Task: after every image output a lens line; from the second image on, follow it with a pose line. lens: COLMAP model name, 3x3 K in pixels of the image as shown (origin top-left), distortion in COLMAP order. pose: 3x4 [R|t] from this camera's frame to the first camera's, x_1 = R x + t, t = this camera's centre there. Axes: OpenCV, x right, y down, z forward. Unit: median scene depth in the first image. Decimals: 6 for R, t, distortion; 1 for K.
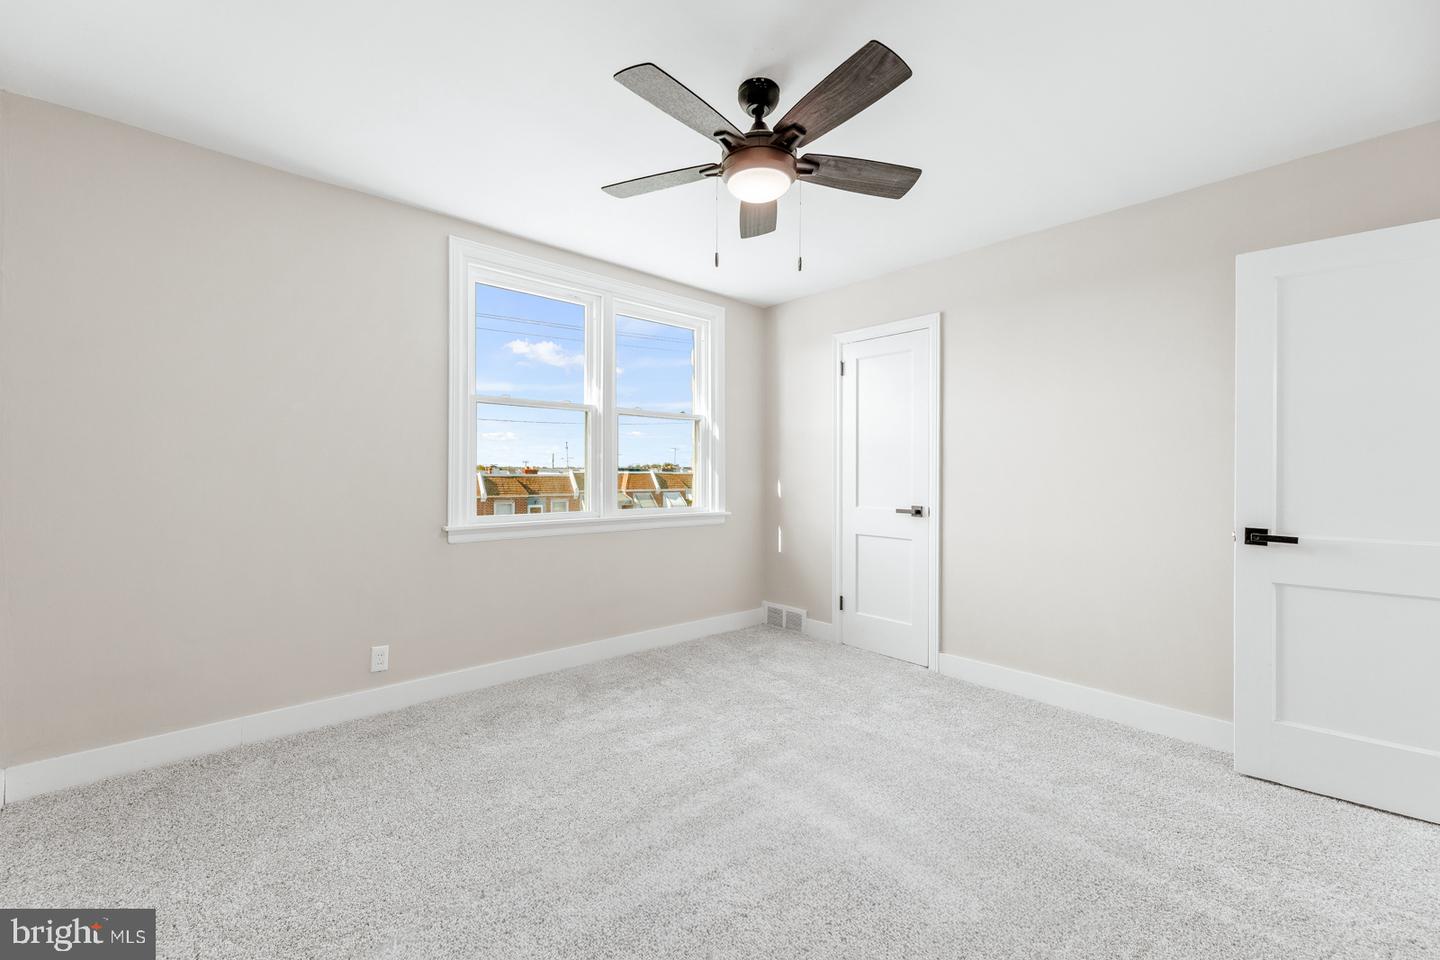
lens RADIAL K [[568.2, 0, 718.2], [0, 568.2, 470.7], [0, 0, 1]] dist [0.000045, -0.000039]
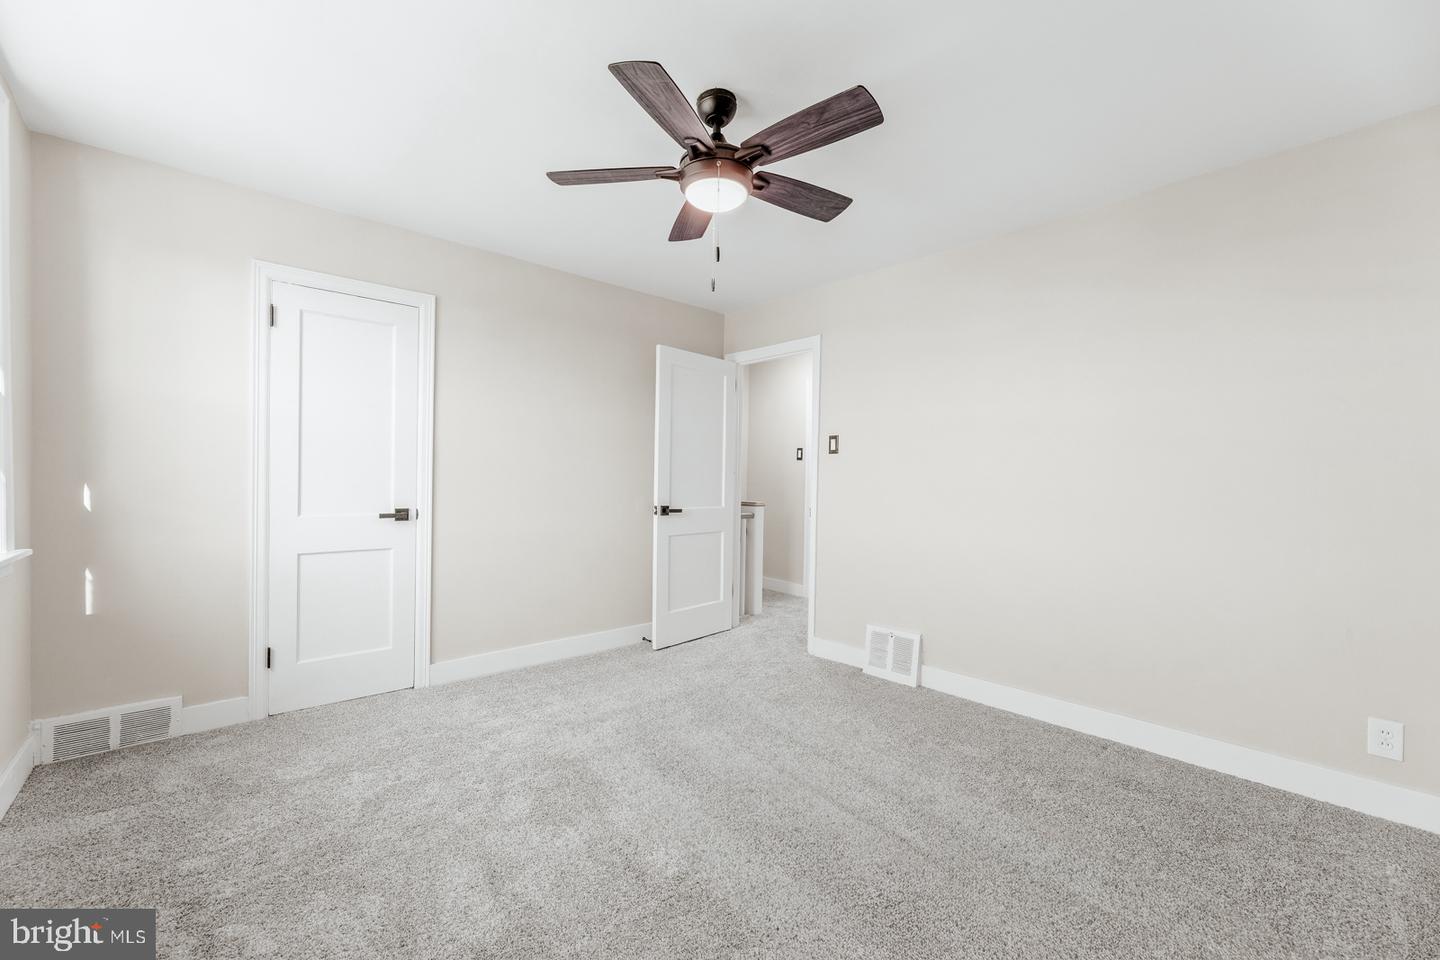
lens RADIAL K [[567.0, 0, 709.6], [0, 567.0, 478.1], [0, 0, 1]] dist [0.000201, 0.000063]
pose [[0.051190, -0.004115, 0.998680, -0.495012], [-0.016789, 0.999847, 0.004981, 0.003850], [-0.998548, -0.017022, 0.051113, 0.492986]]
